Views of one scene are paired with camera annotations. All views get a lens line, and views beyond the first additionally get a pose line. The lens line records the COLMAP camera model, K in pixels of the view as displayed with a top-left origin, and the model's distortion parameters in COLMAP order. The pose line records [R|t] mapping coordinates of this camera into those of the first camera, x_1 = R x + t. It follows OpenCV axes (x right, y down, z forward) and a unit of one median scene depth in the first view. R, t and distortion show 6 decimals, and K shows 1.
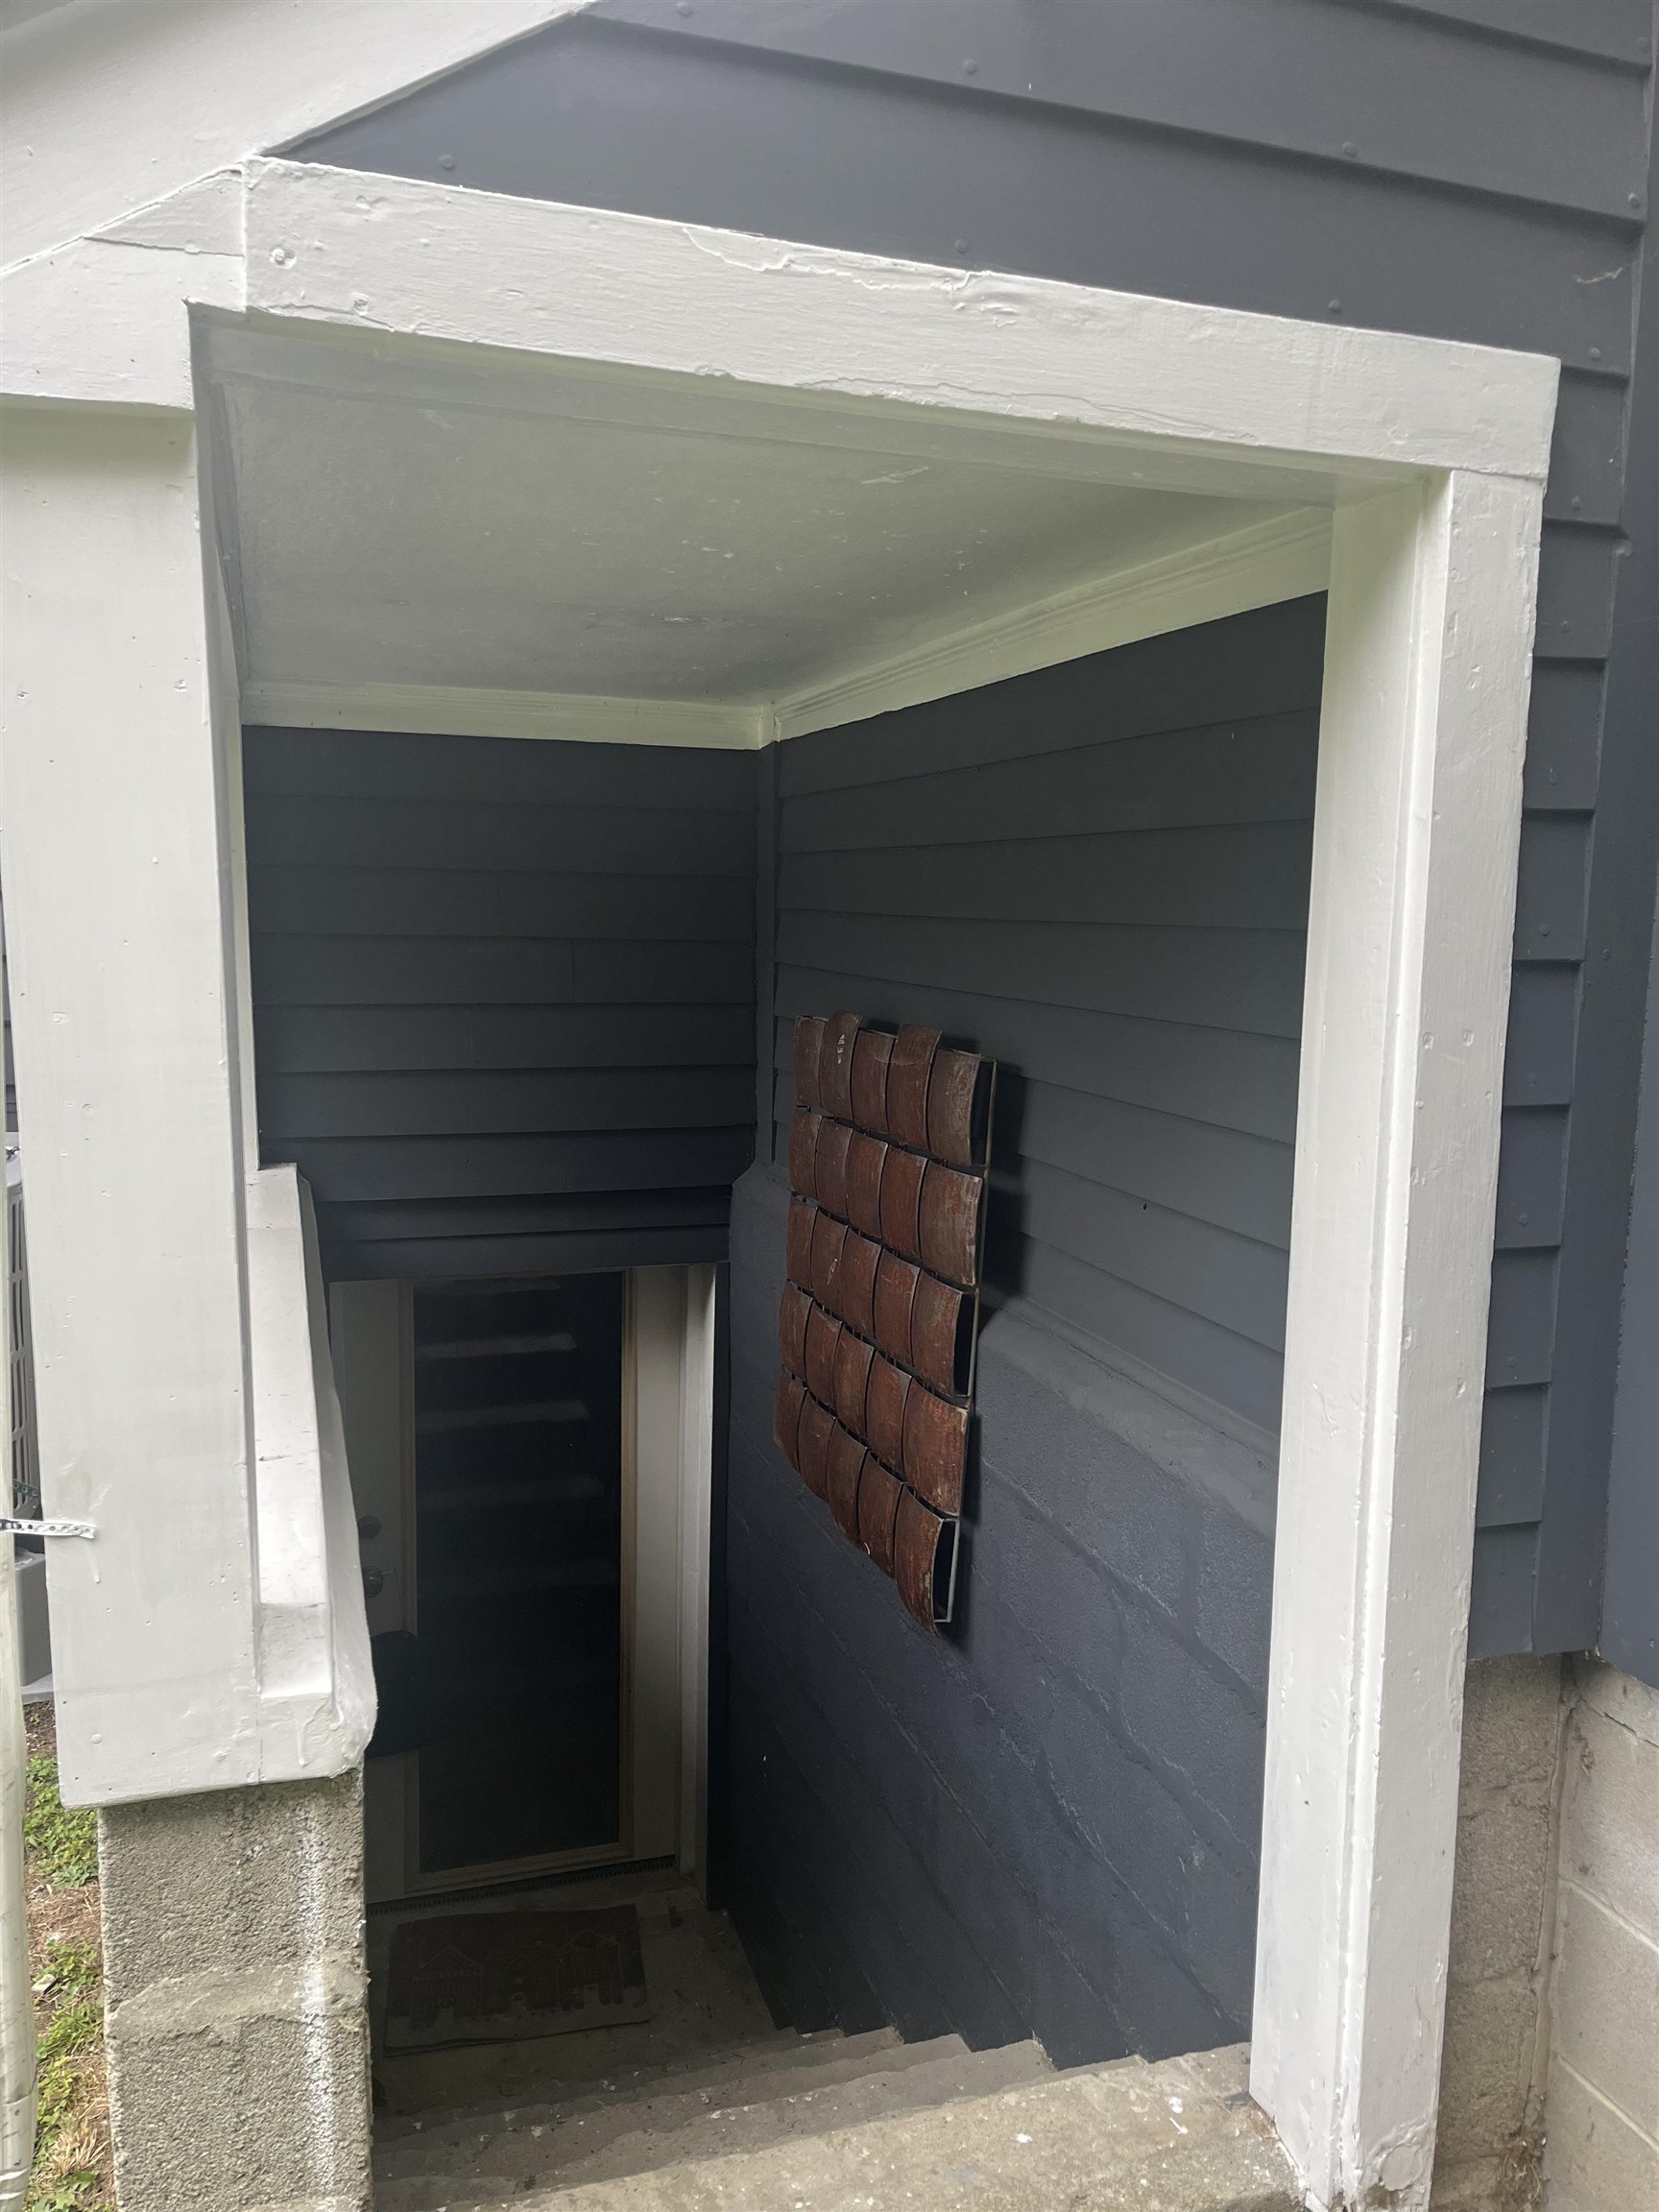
lens RADIAL K [[1684.8, 0, 833.4], [0, 1684.8, 1105.5], [0, 0, 1]] dist [0.053919, 0.000399]
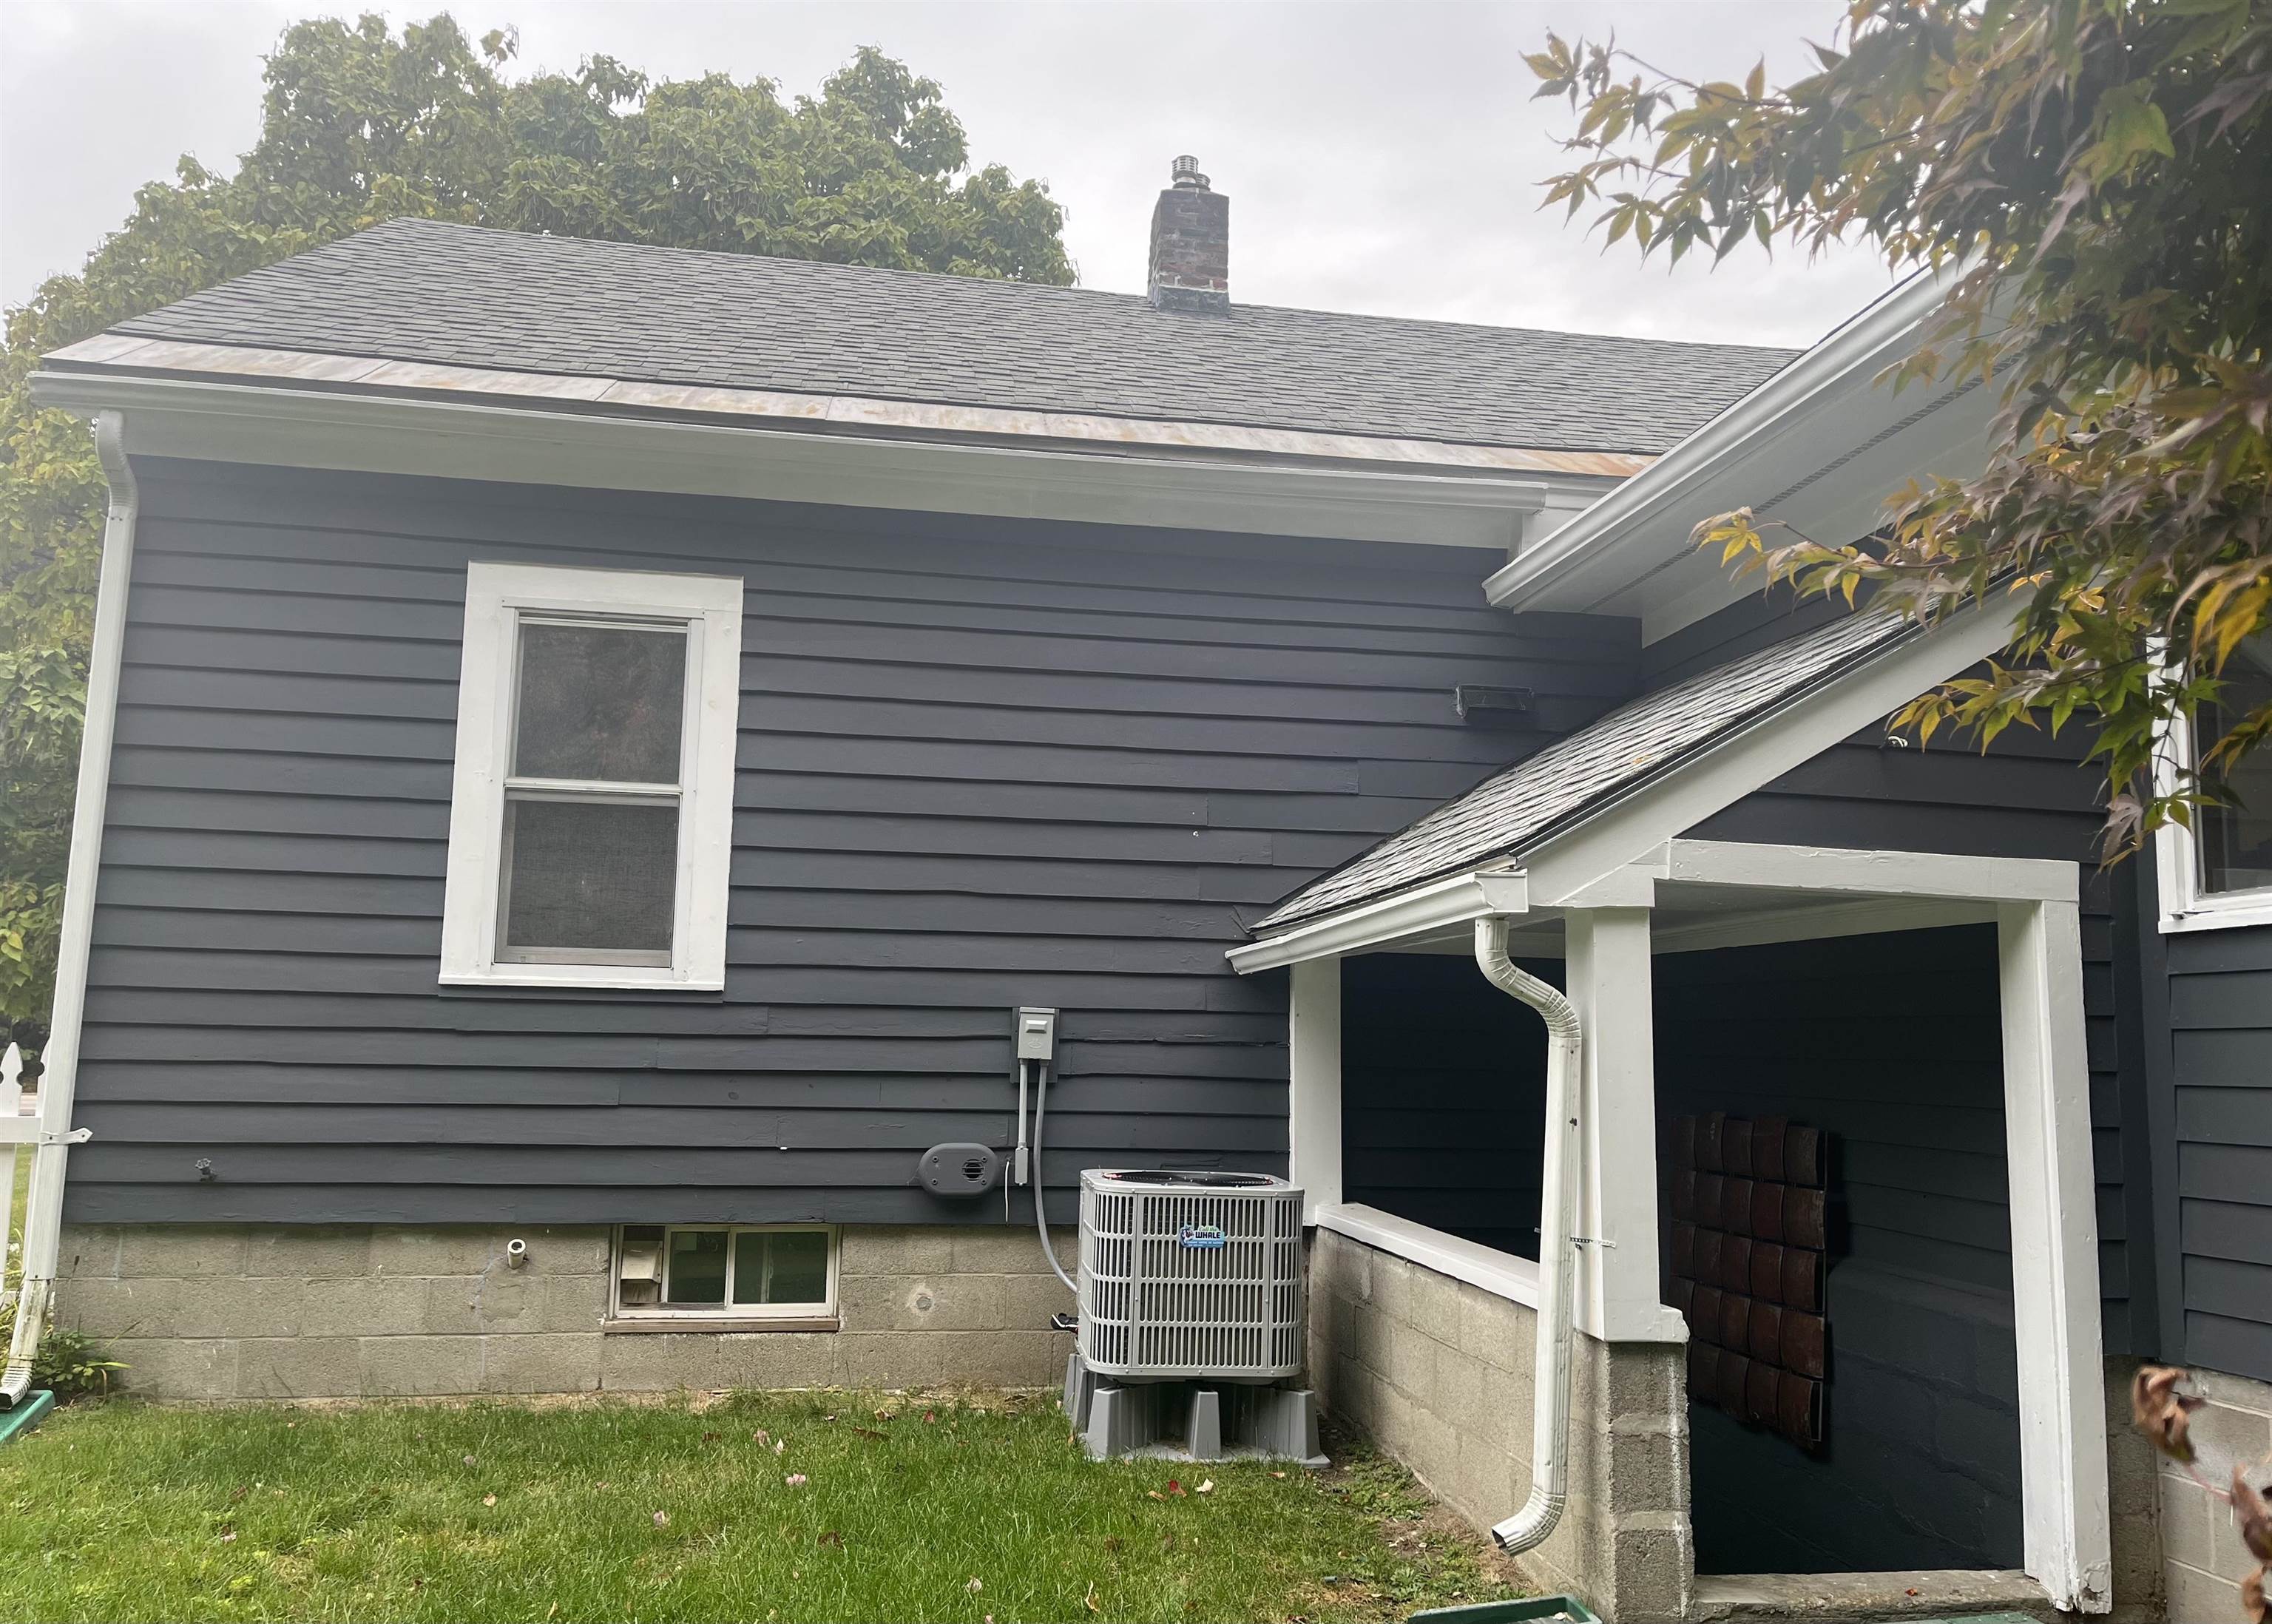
lens RADIAL K [[1769.0, 0, 1137.6], [0, 1769.0, 817.4], [0, 0, 1]] dist [0.041231, -0.014042]
pose [[0.990462, -0.011235, -0.137324, -0.630903], [-0.023888, 0.967575, -0.251452, 0.248159], [0.135696, 0.252335, 0.958078, -1.823889]]
